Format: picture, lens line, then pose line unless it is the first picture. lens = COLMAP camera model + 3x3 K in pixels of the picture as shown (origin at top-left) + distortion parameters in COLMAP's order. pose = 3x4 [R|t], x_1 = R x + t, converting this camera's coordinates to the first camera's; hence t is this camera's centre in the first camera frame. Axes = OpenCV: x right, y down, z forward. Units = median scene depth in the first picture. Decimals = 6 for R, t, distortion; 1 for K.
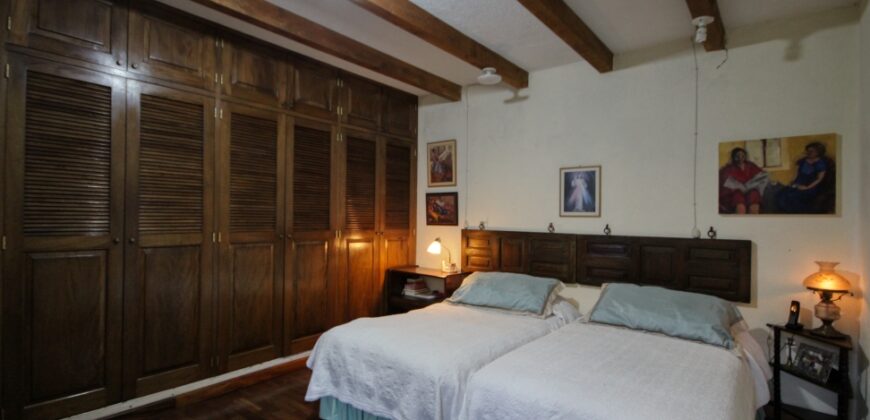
lens RADIAL K [[425.6, 0, 440.9], [0, 425.6, 213.5], [0, 0, 1]] dist [0.001095, 0.000480]
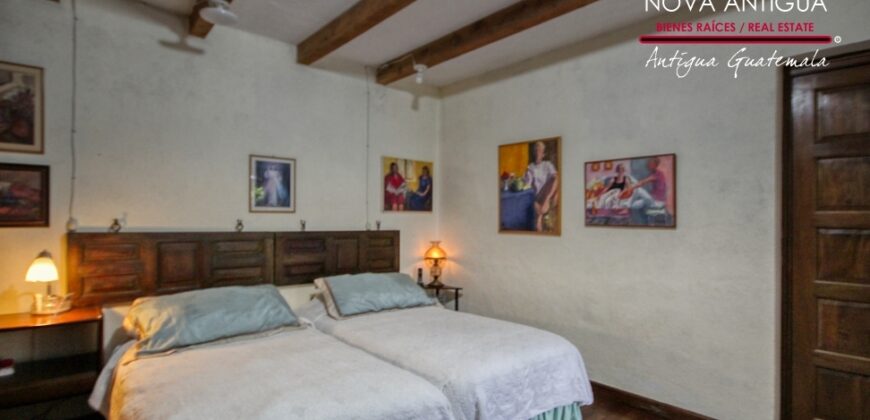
lens RADIAL K [[425.6, 0, 440.9], [0, 425.6, 213.5], [0, 0, 1]] dist [0.001095, 0.000480]
pose [[0.185371, -0.002138, 0.982666, -0.515121], [-0.018228, 0.999818, 0.005614, -0.001361], [-0.982499, -0.018953, 0.185299, 0.503611]]
